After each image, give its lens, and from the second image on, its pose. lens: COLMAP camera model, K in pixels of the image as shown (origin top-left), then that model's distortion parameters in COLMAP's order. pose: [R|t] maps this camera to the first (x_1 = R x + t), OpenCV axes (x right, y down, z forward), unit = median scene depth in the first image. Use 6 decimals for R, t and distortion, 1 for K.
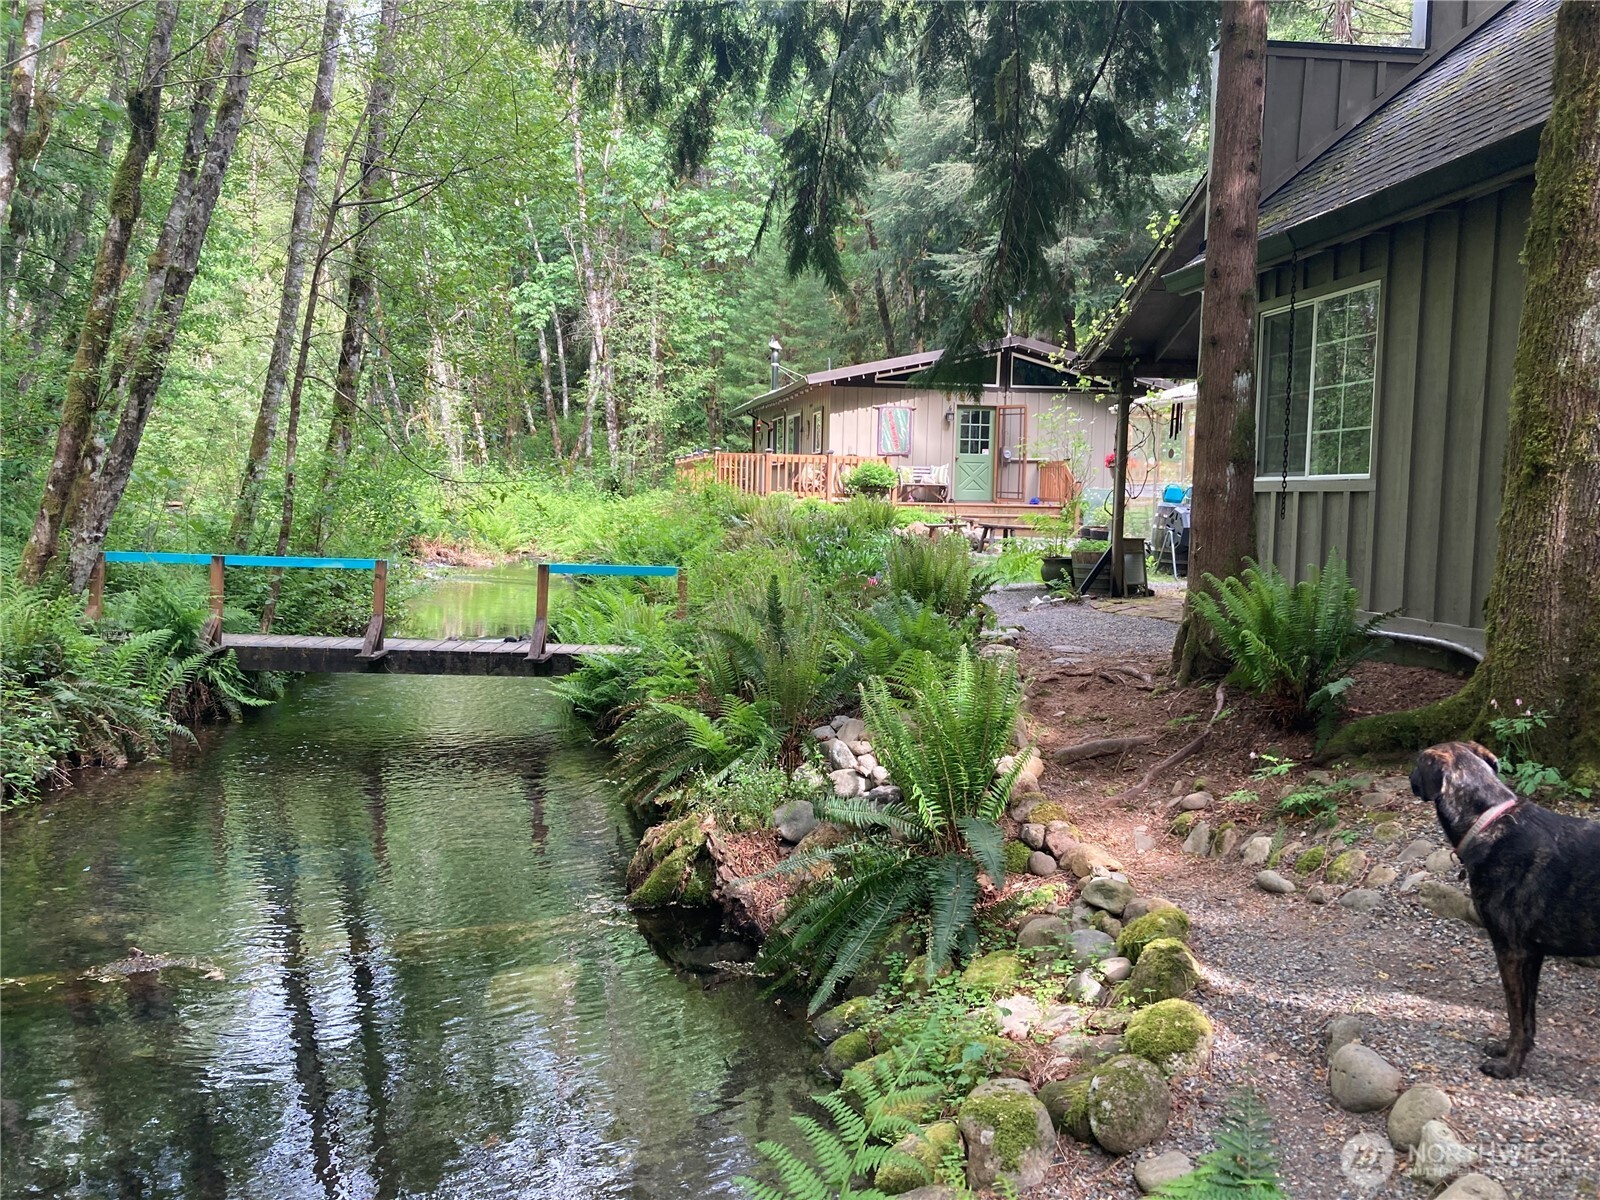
lens RADIAL K [[1310.3, 0, 801.3], [0, 1310.3, 611.3], [0, 0, 1]] dist [-0.010504, -0.005830]
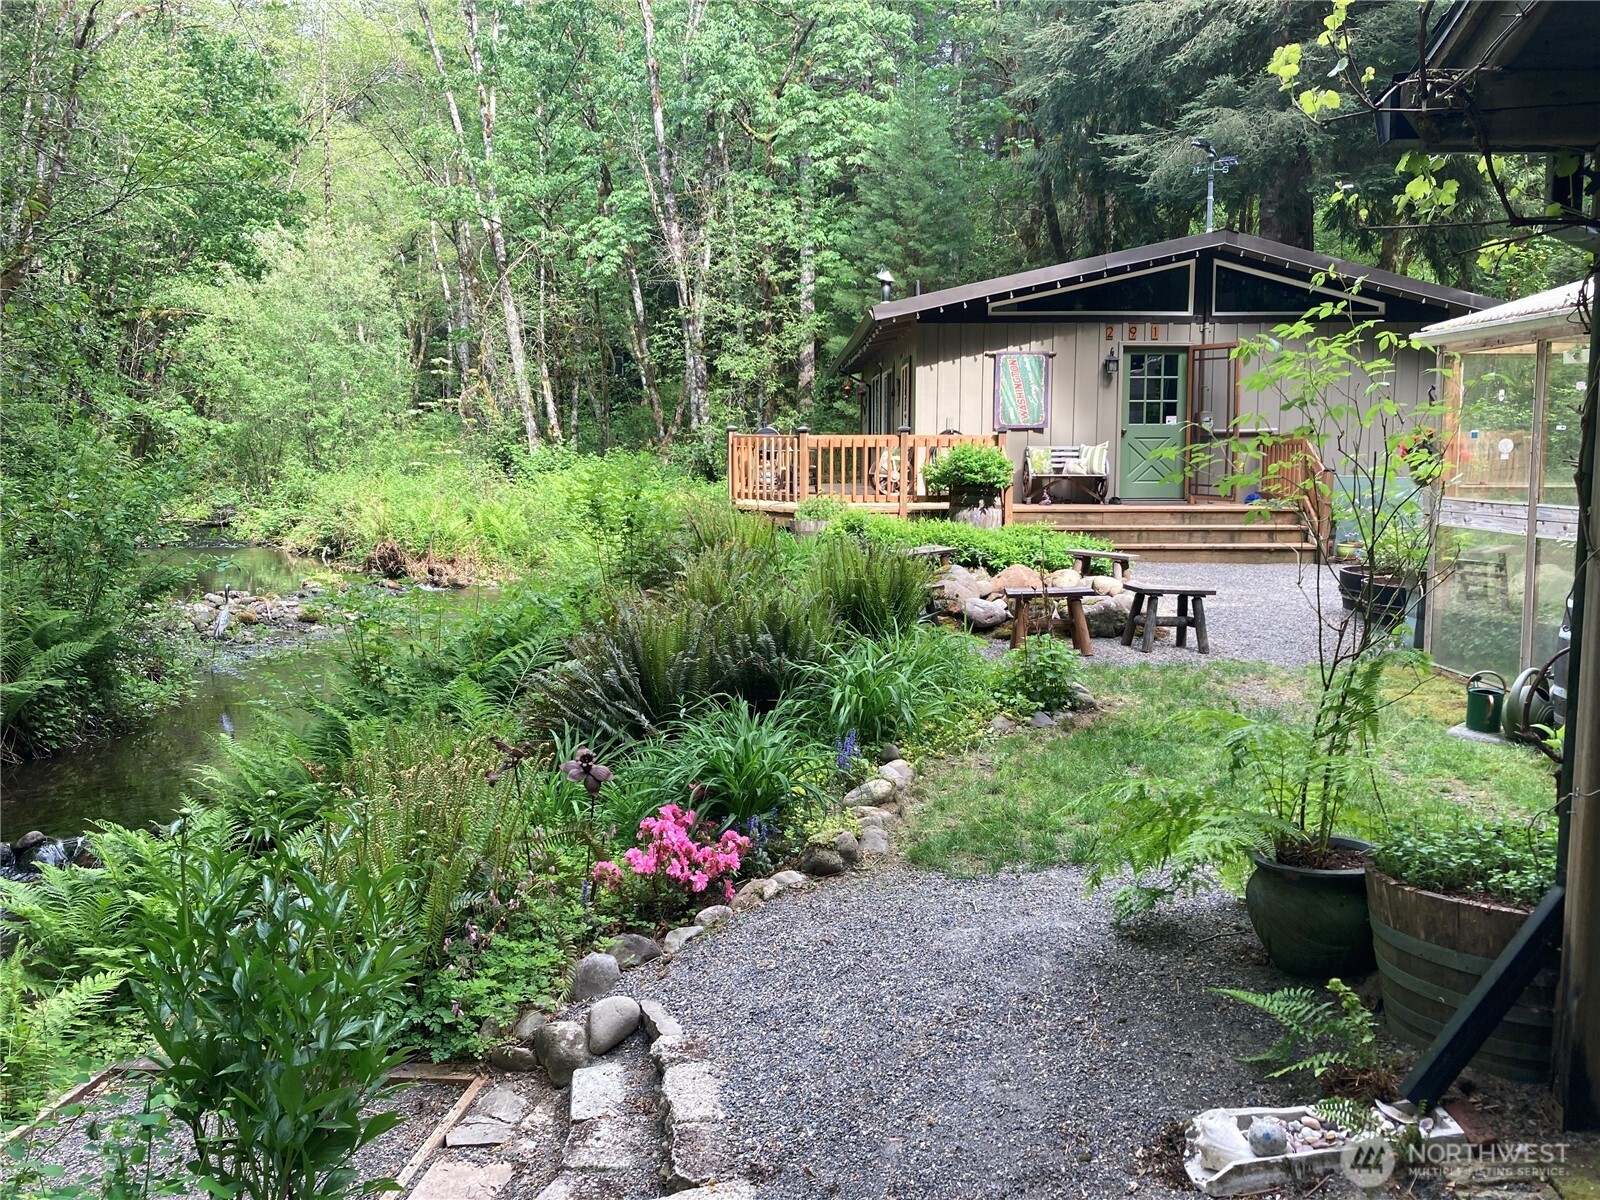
lens RADIAL K [[1310.3, 0, 792.9], [0, 1310.3, 584.4], [0, 0, 1]] dist [-0.010504, -0.005830]
pose [[0.985491, -0.006743, -0.169593, 0.067714], [0.008486, 0.999918, 0.009558, -0.050531], [0.169515, -0.010859, 0.985468, 0.351294]]
